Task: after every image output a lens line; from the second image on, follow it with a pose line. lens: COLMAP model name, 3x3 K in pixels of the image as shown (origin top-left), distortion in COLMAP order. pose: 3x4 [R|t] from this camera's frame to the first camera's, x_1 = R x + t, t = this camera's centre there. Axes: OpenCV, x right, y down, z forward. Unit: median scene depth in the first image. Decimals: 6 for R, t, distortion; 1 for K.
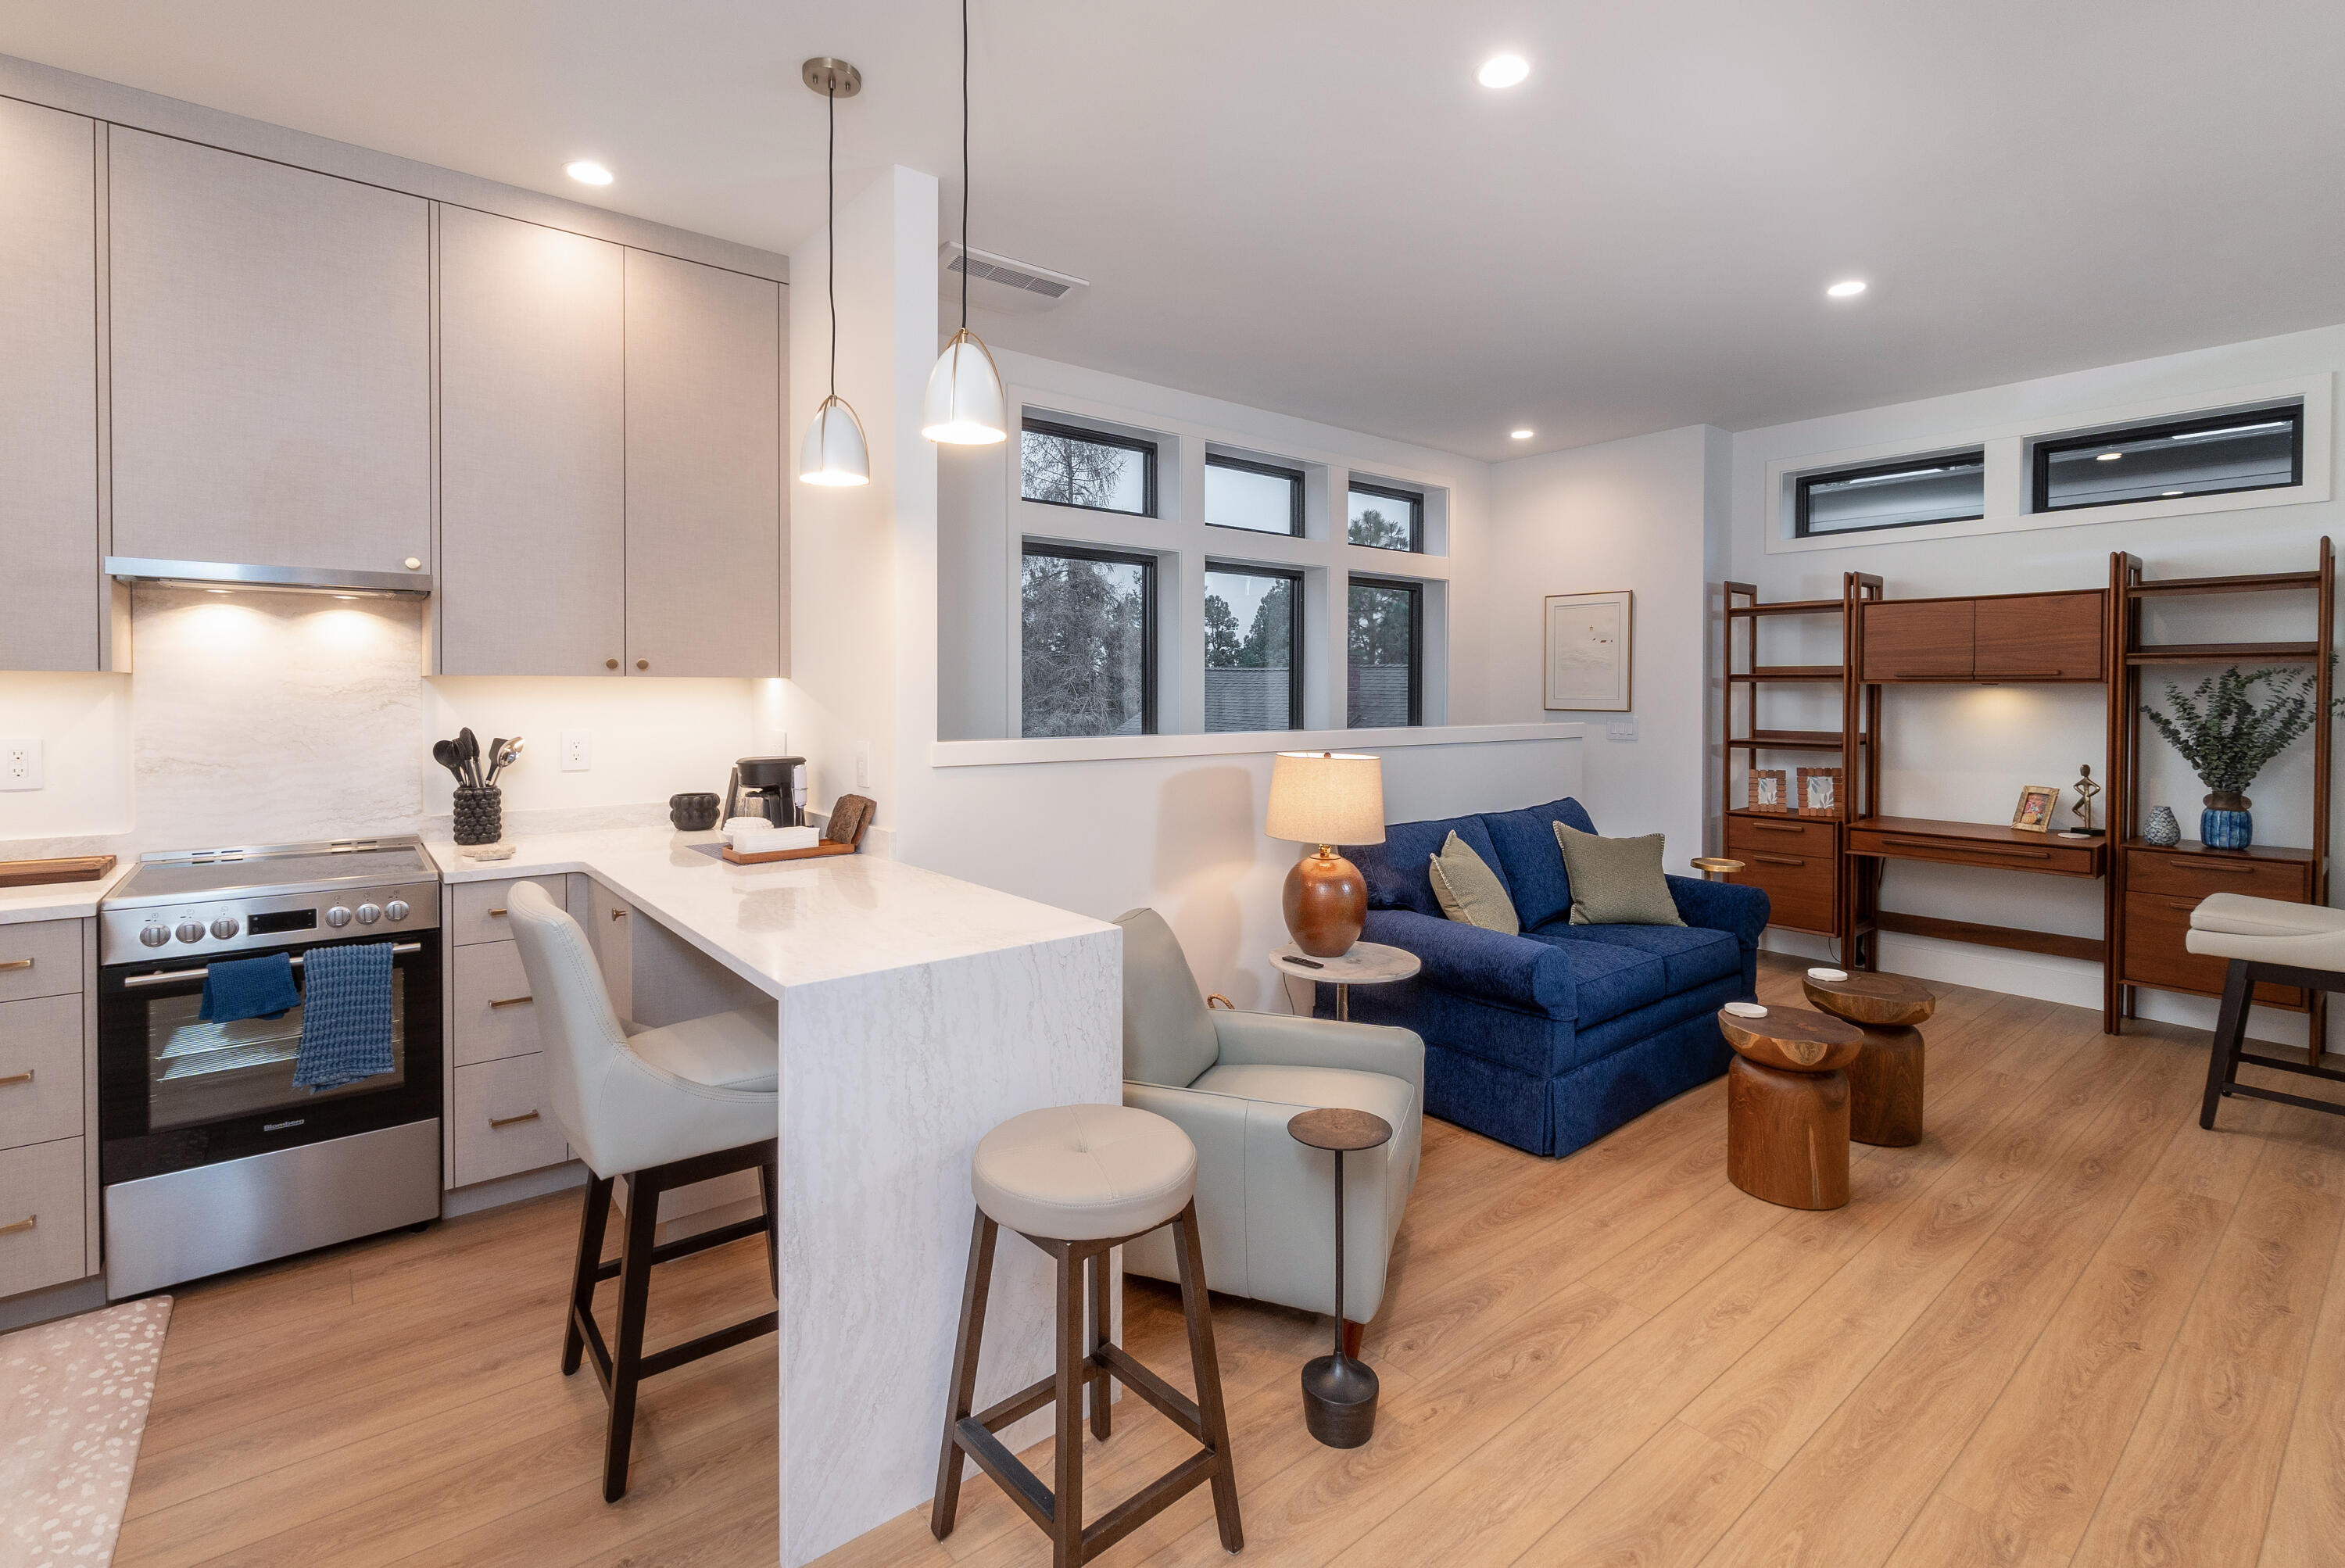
lens RADIAL K [[1066.6, 0, 1171.7], [0, 1066.6, 696.0], [0, 0, 1]] dist [0.000024, -0.000062]
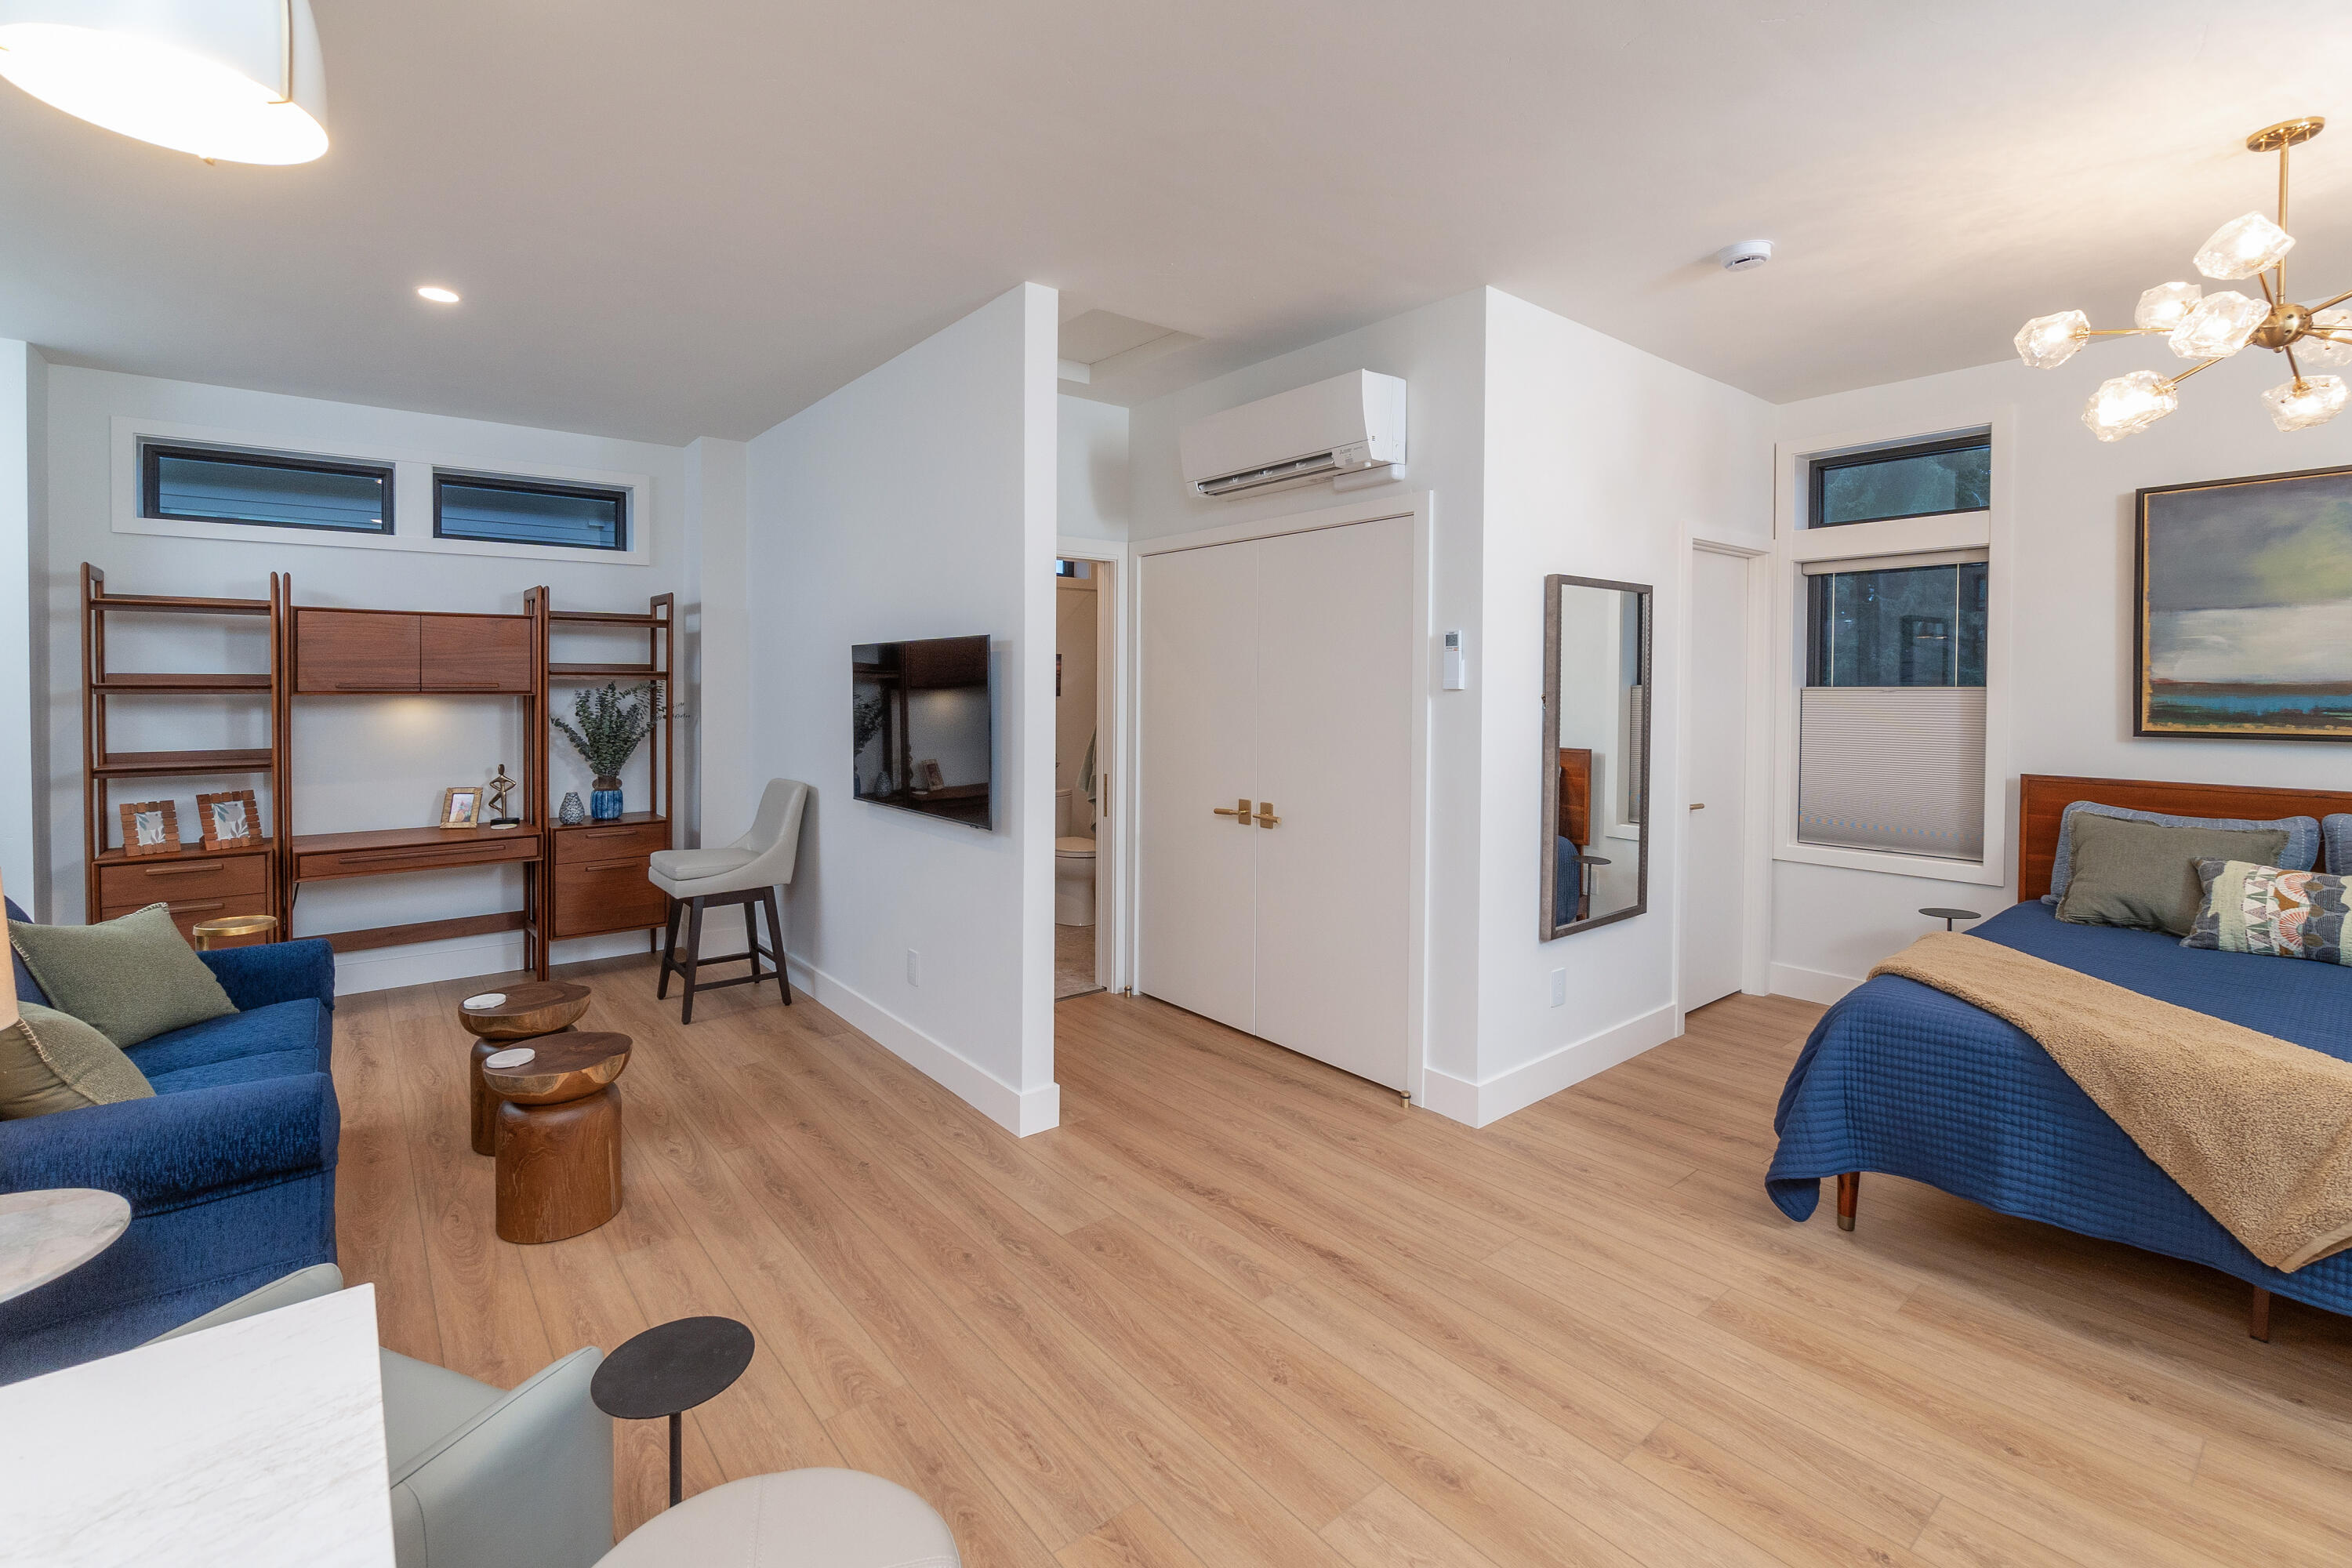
lens RADIAL K [[1019.1, 0, 1105.4], [0, 1019.1, 699.7], [0, 0, 1]] dist [-0.000085, 0.000072]
pose [[0.038635, -0.017954, 0.999092, -0.221646], [0.005272, 0.999828, 0.017763, -0.021887], [-0.999239, 0.004581, 0.038724, 0.296536]]
